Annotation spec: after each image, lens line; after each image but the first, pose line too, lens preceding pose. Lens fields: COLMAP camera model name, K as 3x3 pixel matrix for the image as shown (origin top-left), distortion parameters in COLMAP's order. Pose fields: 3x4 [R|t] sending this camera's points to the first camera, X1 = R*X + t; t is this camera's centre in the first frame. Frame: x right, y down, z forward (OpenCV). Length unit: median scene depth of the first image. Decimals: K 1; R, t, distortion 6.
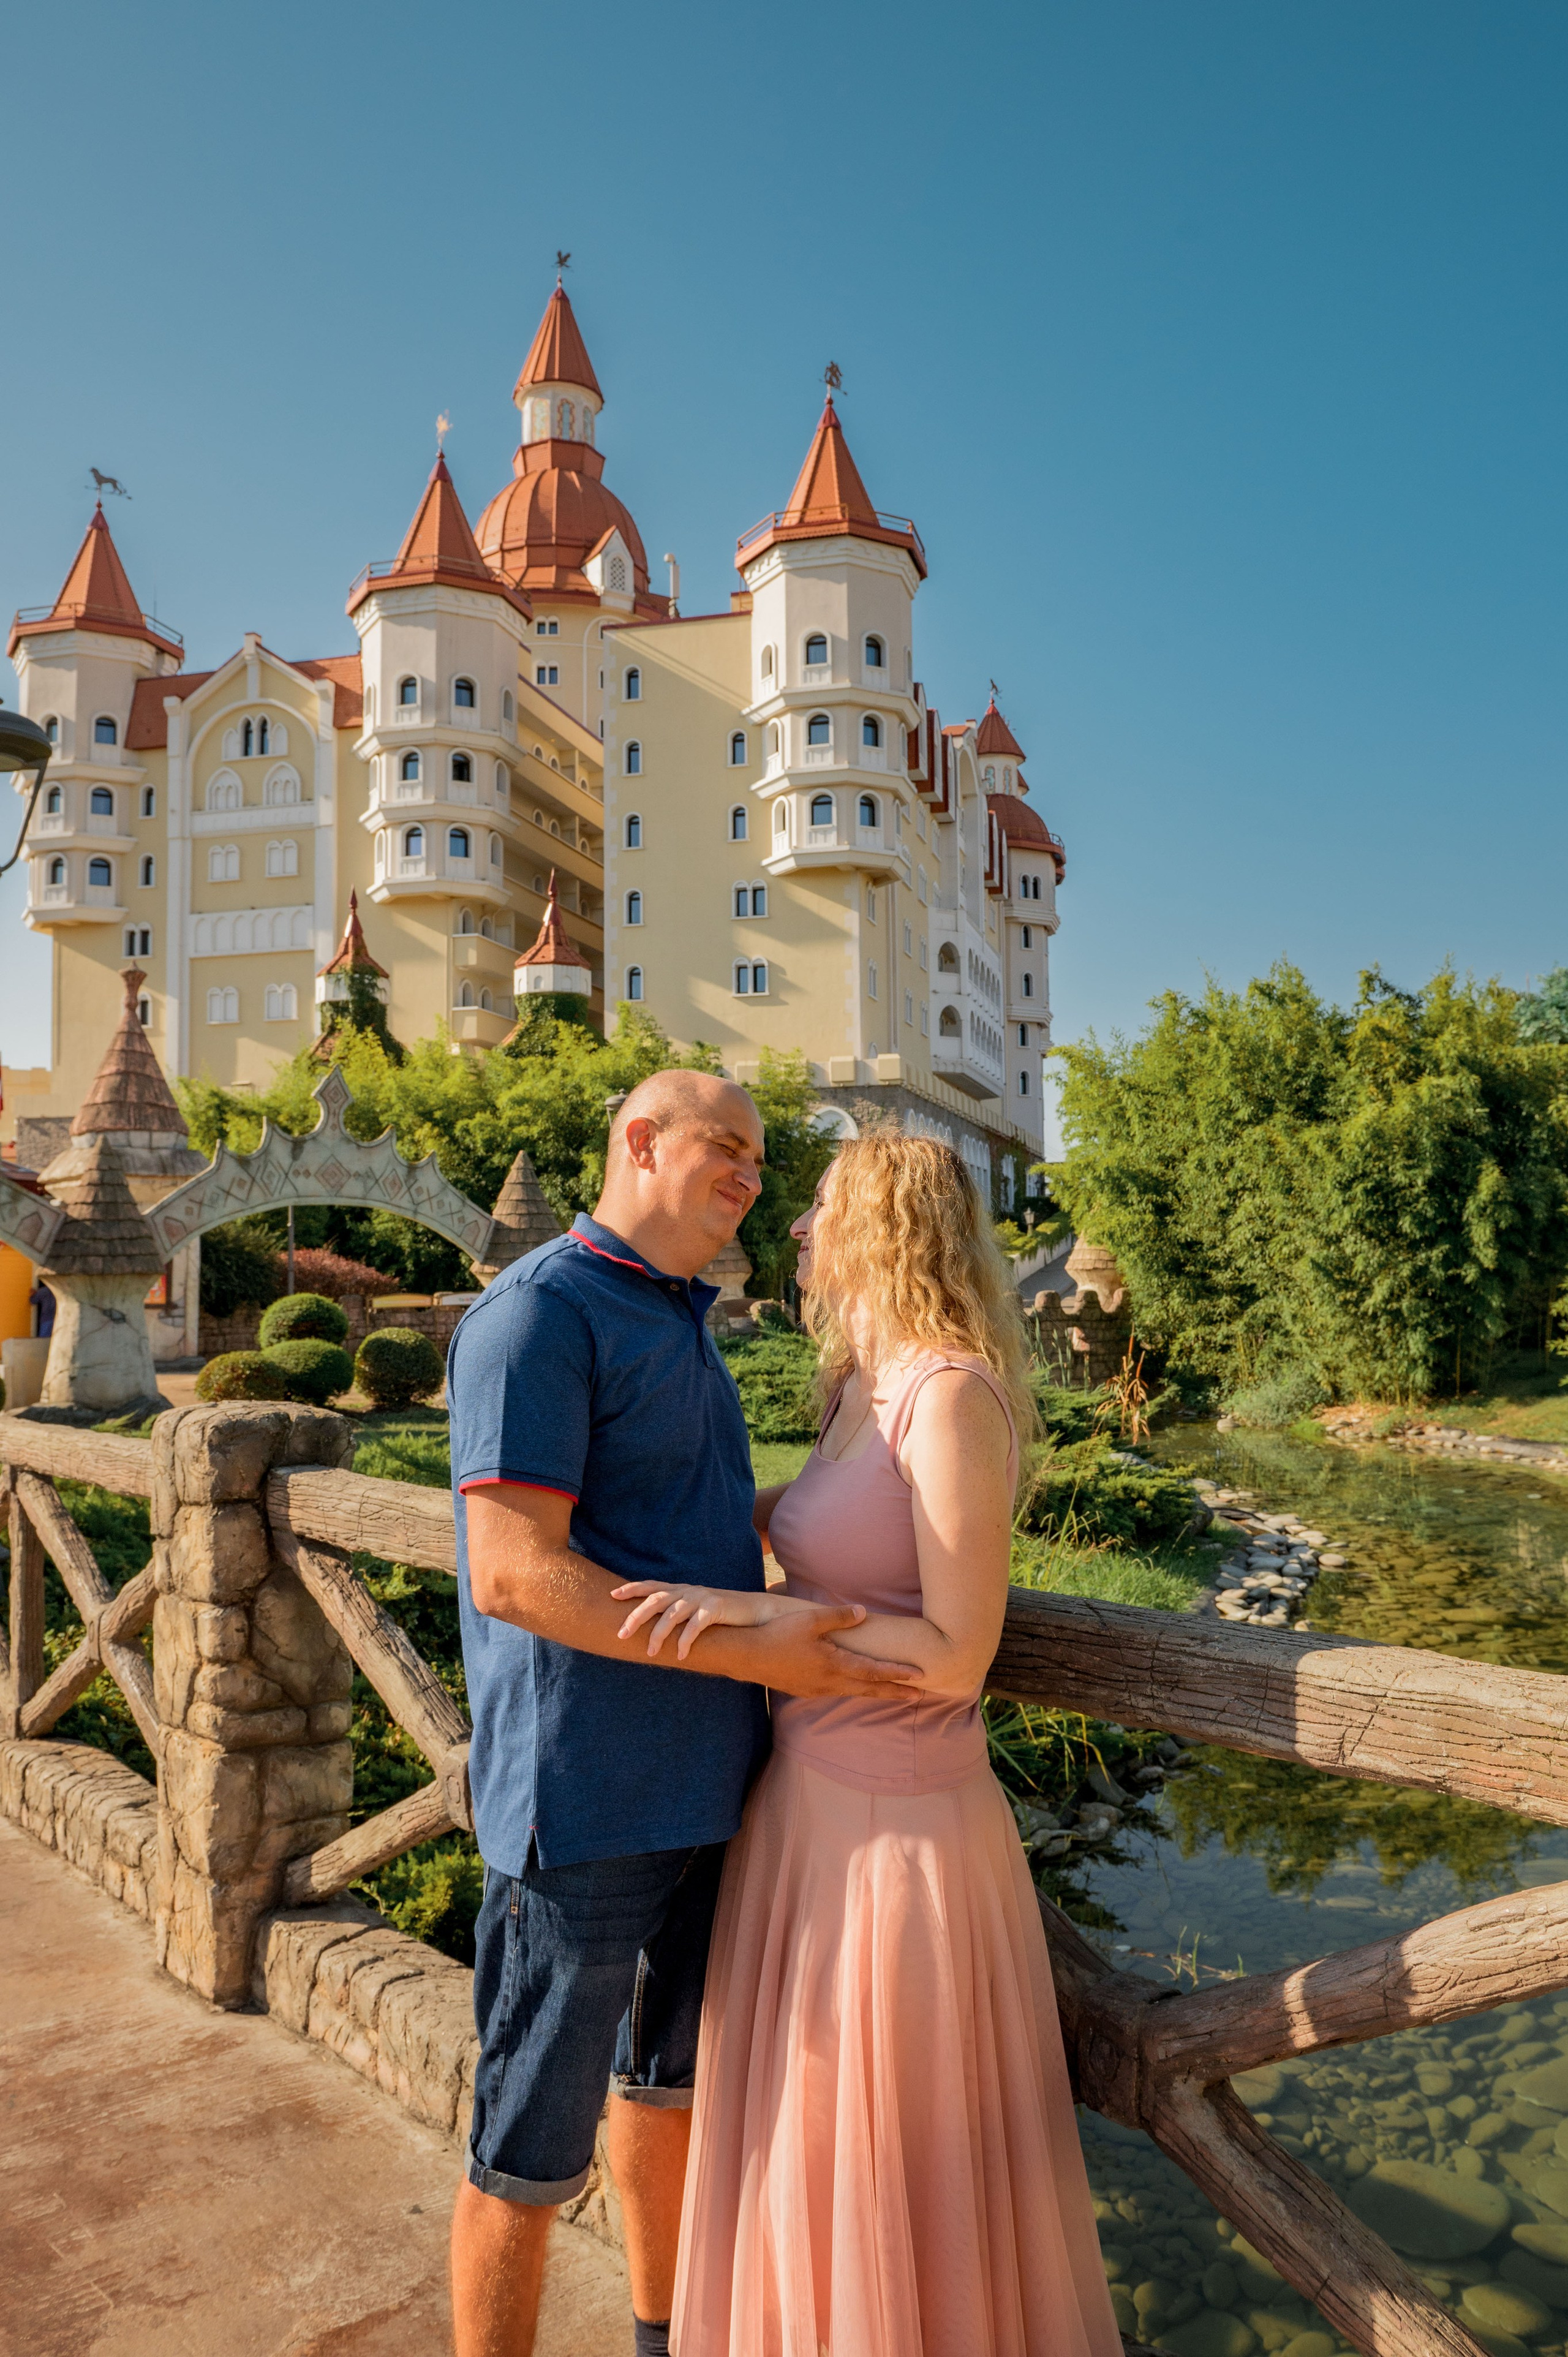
lens RADIAL K [[1613.9, 0, 797.0], [0, 1613.9, 1175.4], [0, 0, 1]] dist [-0.040298, -0.005966]
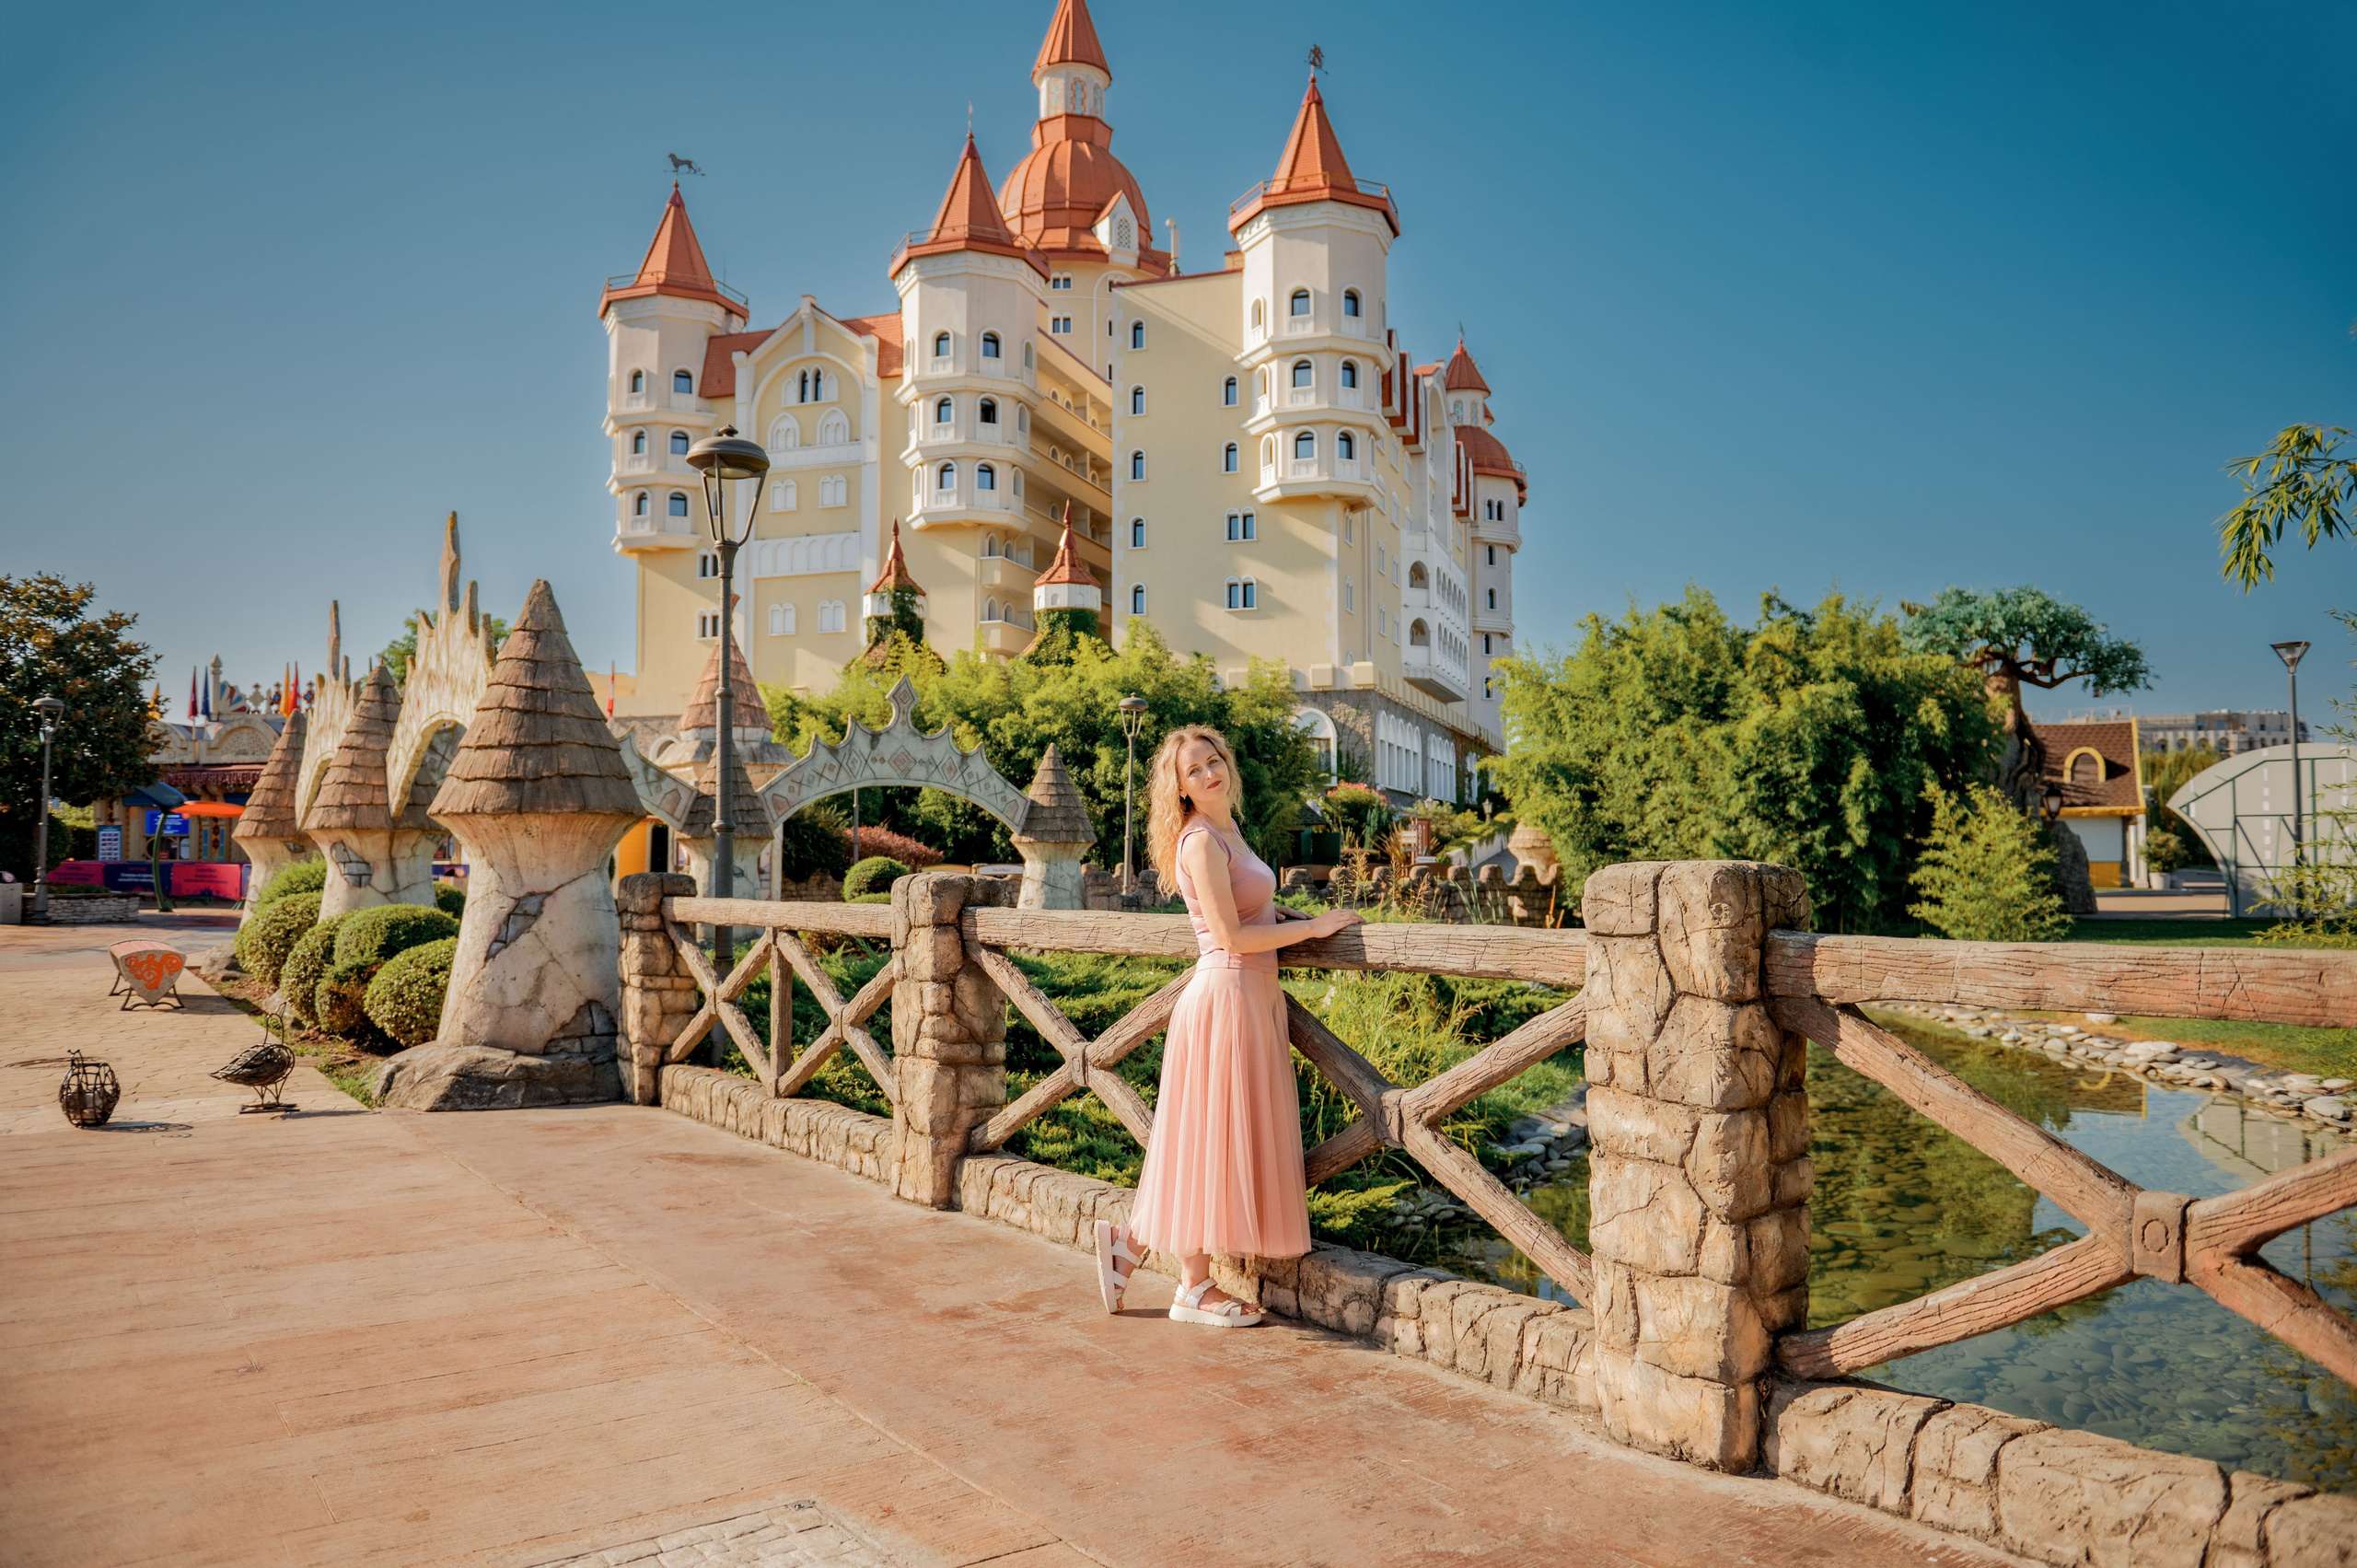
lens RADIAL K [[1613.9, 0, 1178.5], [0, 1613.9, 784.0], [0, 0, 1]] dist [-0.040298, -0.005966]
pose [[0.997689, 0.005249, -0.067750, 0.006268], [-0.005031, 0.999982, 0.003392, 0.008465], [0.067767, -0.003043, 0.997697, -0.165353]]
